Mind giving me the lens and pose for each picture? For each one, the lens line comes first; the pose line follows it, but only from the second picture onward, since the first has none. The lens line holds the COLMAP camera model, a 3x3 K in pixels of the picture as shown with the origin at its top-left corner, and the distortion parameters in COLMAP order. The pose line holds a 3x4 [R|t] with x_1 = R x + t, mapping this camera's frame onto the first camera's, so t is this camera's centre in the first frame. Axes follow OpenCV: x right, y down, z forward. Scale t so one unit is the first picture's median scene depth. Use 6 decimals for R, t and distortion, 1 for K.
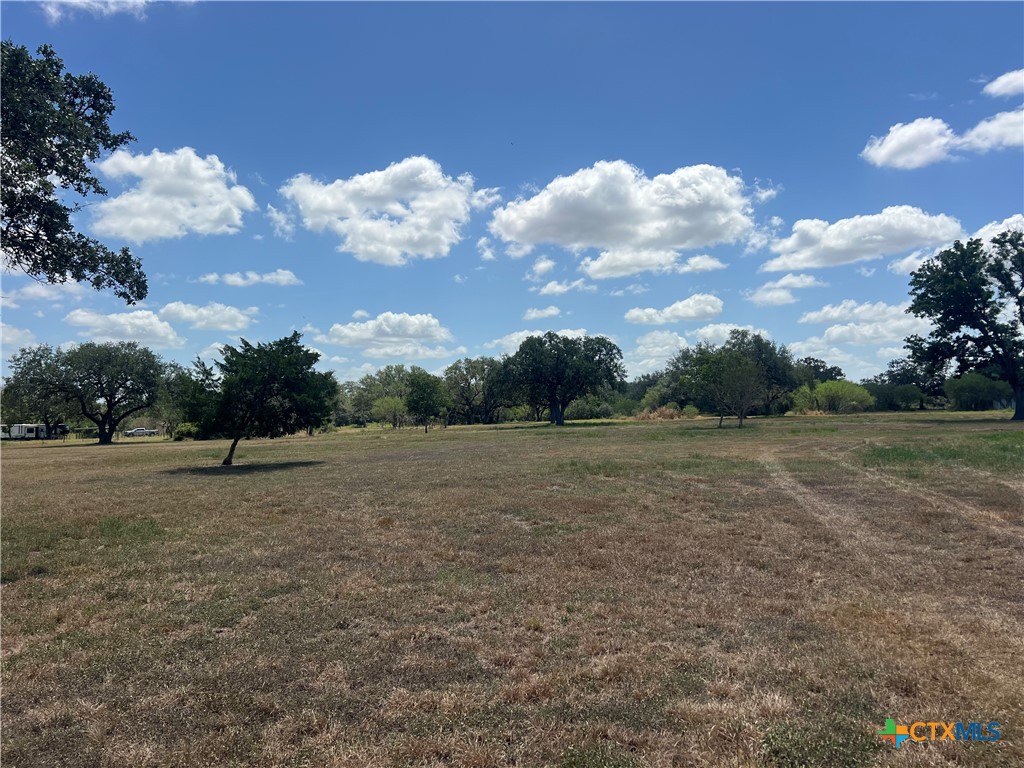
lens RADIAL K [[775.2, 0, 512.0], [0, 775.2, 384.0], [0, 0, 1]] dist [0.088582, -0.077655]
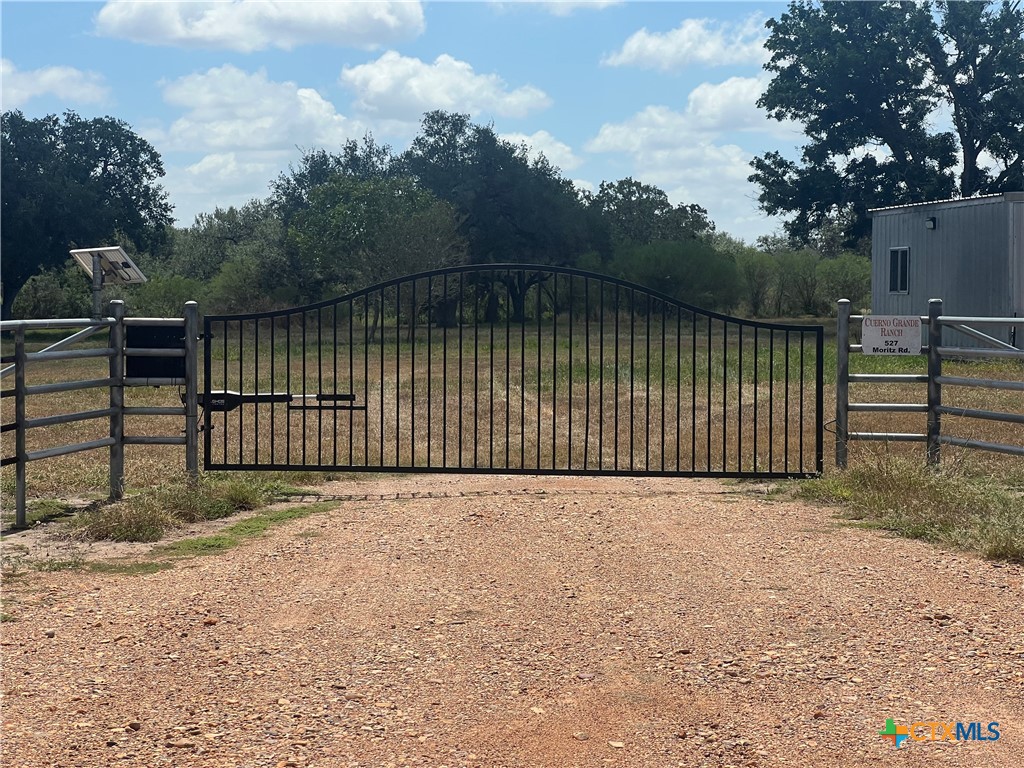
lens RADIAL K [[2340.4, 0, 512.0], [0, 2340.4, 384.0], [0, 0, 1]] dist [-0.302888, 7.103956]
pose [[0.957353, 0.006068, 0.288856, -0.045732], [-0.024975, 0.997775, 0.061815, -0.005695], [-0.287838, -0.066393, 0.955375, -0.295082]]
